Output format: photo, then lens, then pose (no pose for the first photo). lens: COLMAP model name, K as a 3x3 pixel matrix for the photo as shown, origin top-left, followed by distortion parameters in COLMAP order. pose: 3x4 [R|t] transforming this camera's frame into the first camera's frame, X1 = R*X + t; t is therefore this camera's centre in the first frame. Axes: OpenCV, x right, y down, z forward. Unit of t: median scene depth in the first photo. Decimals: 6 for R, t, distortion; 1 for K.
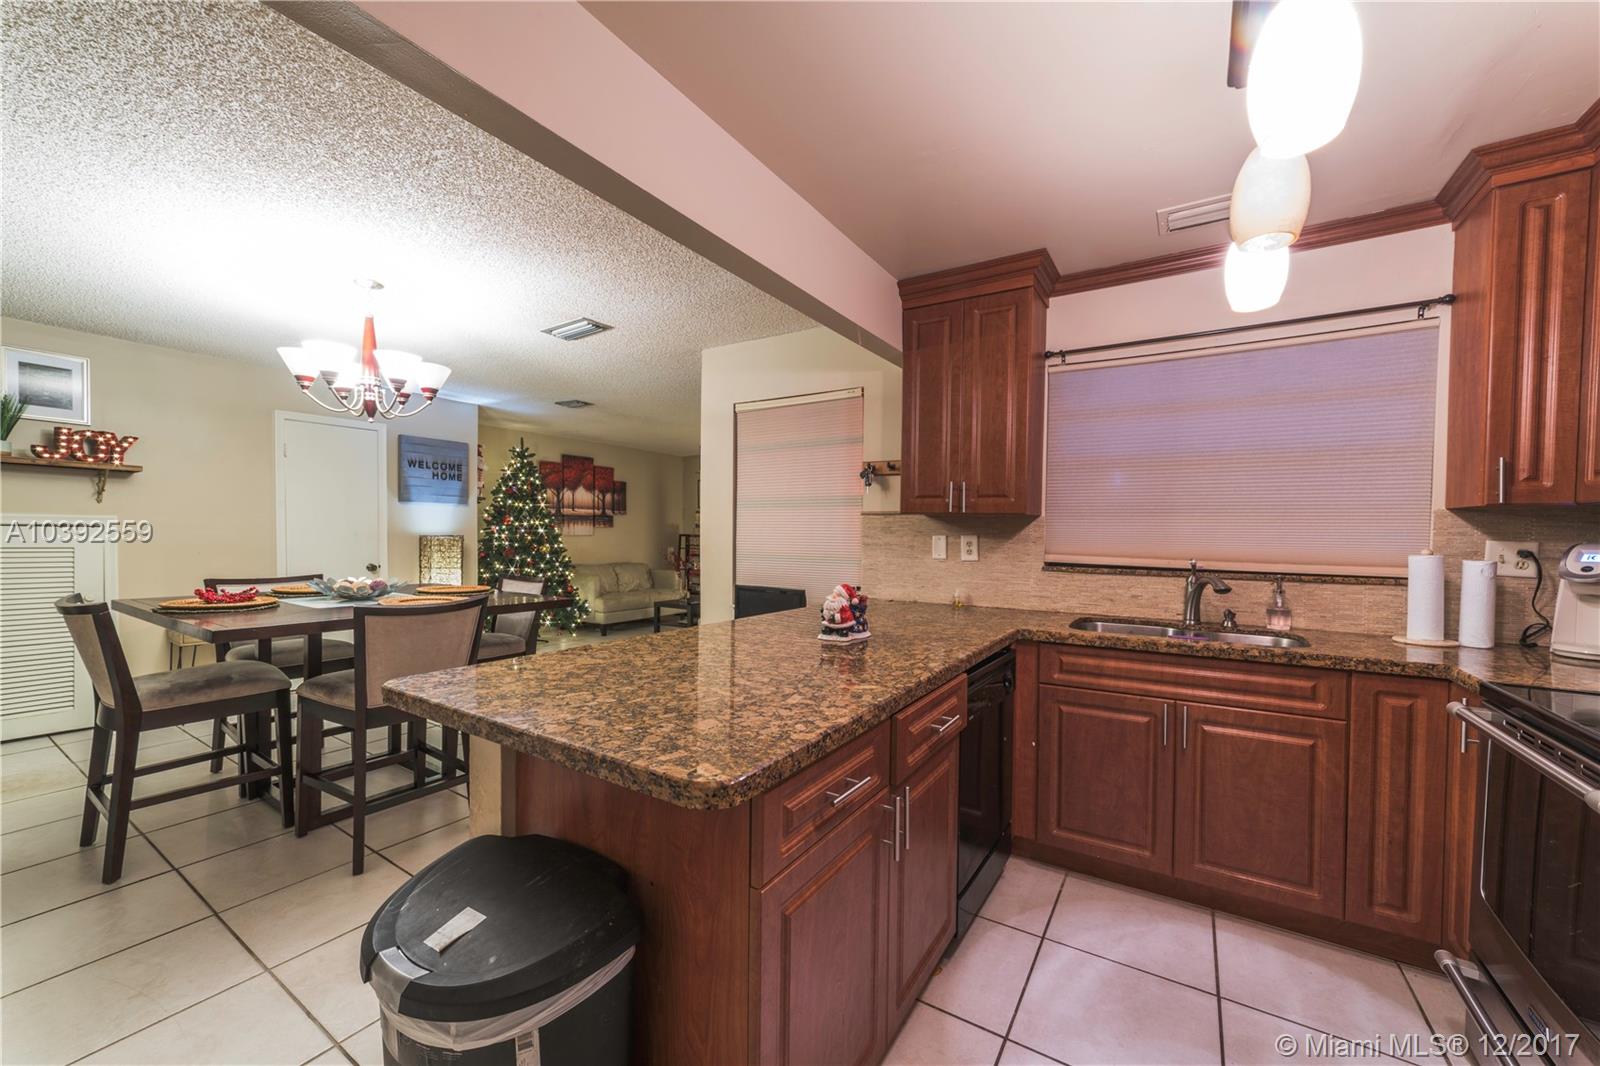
lens RADIAL K [[606.5, 0, 804.4], [0, 606.5, 539.2], [0, 0, 1]] dist [-0.006723, 0.000207]
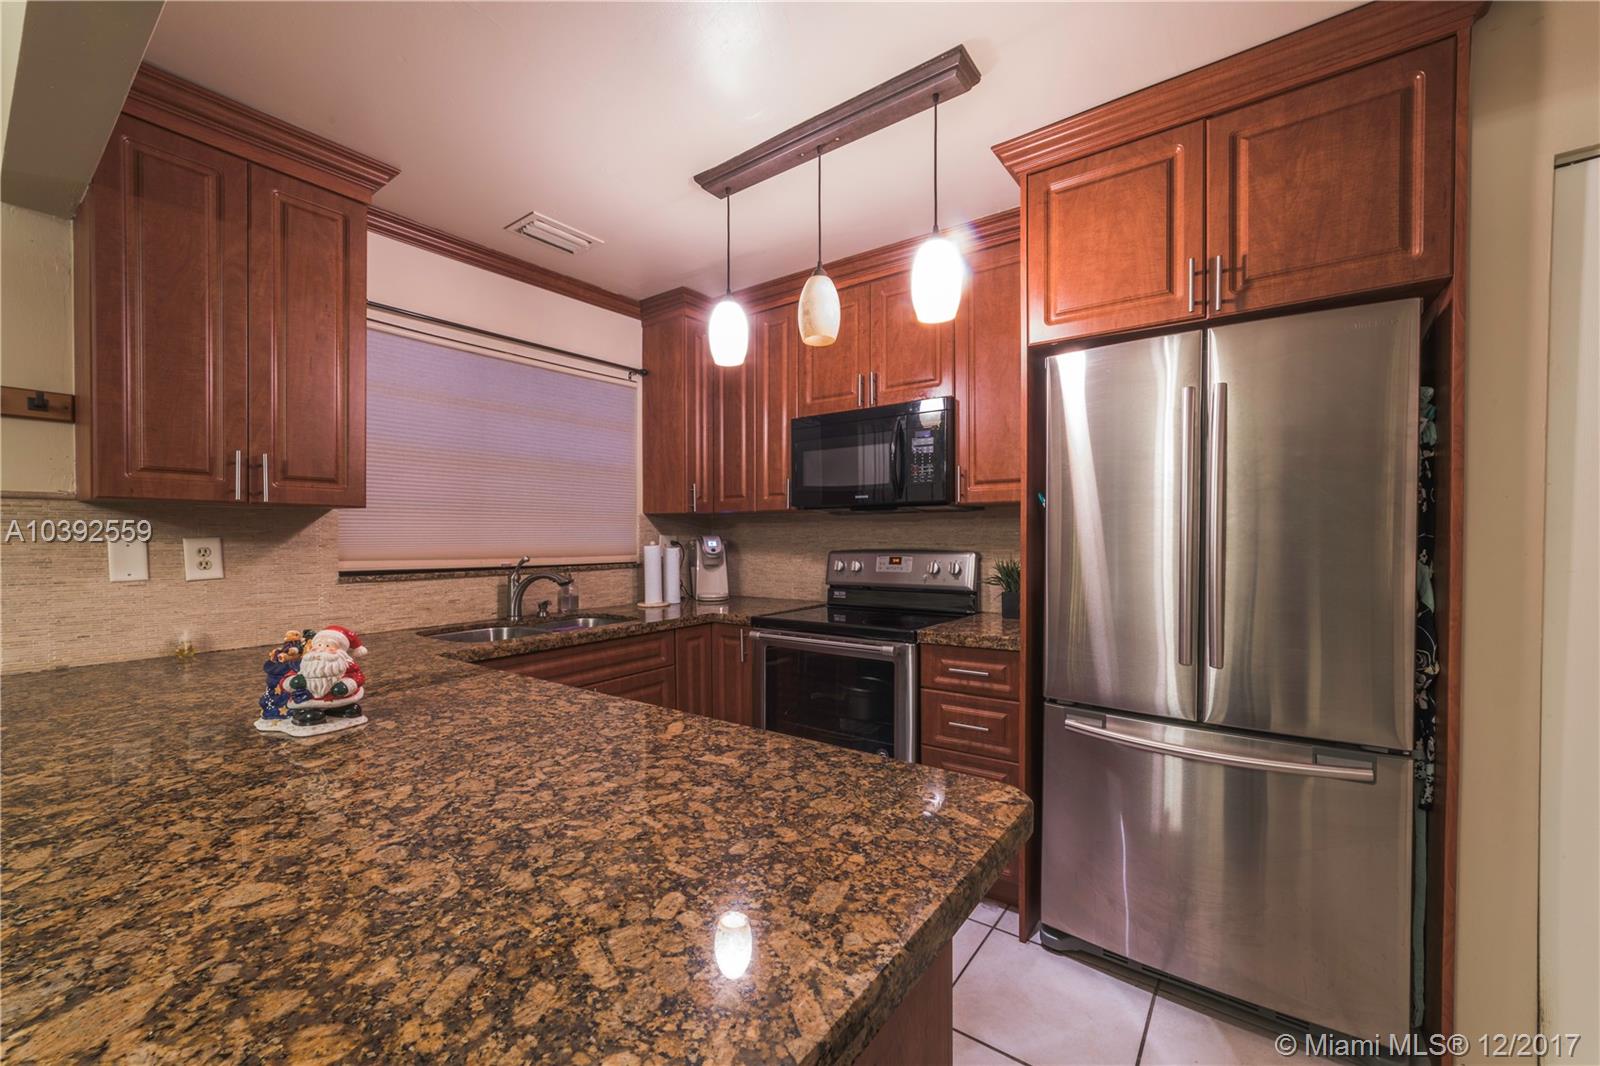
lens RADIAL K [[631.7, 0, 800.8], [0, 631.7, 543.8], [0, 0, 1]] dist [-0.002346, 0.000173]
pose [[0.076385, -0.024848, 0.996769, -0.453826], [0.016708, 0.999581, 0.023638, -0.007624], [-0.996938, 0.014849, 0.076768, 0.498945]]
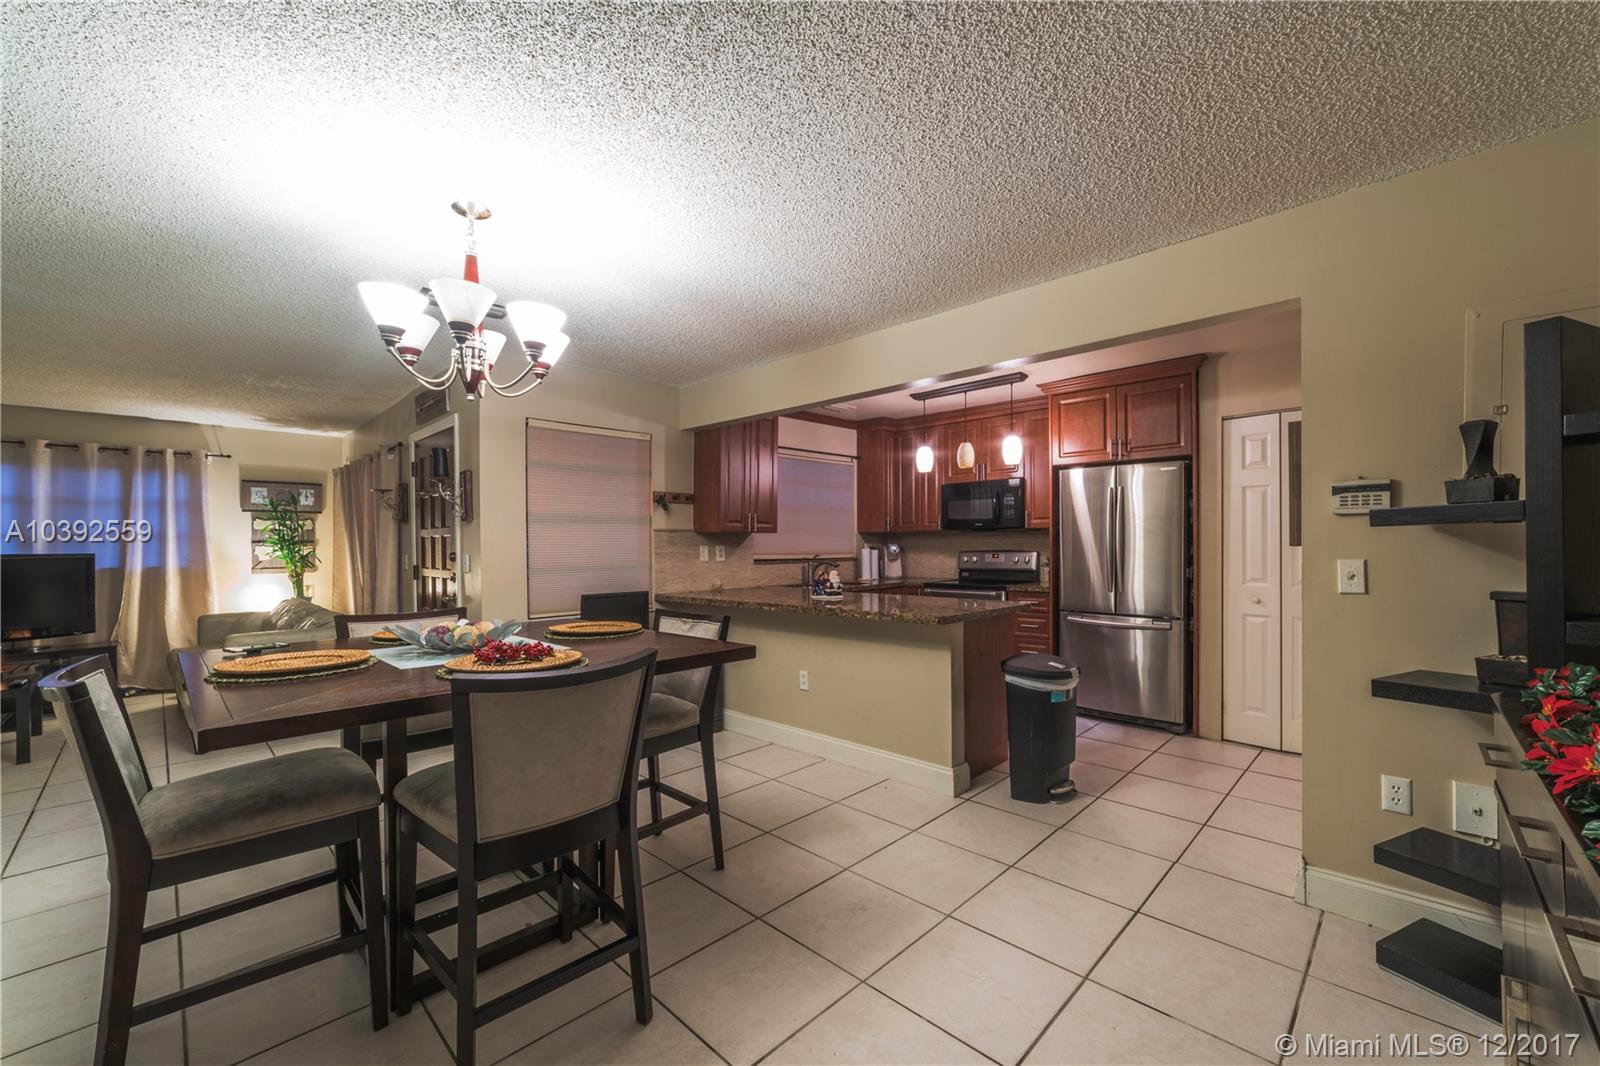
lens RADIAL K [[634.9, 0, 805.2], [0, 634.9, 547.3], [0, 0, 1]] dist [-0.002154, -0.000025]
pose [[0.210717, -0.019069, 0.977361, -1.868434], [0.021919, 0.999651, 0.014778, -0.029847], [-0.977301, 0.018309, 0.211061, 0.619695]]
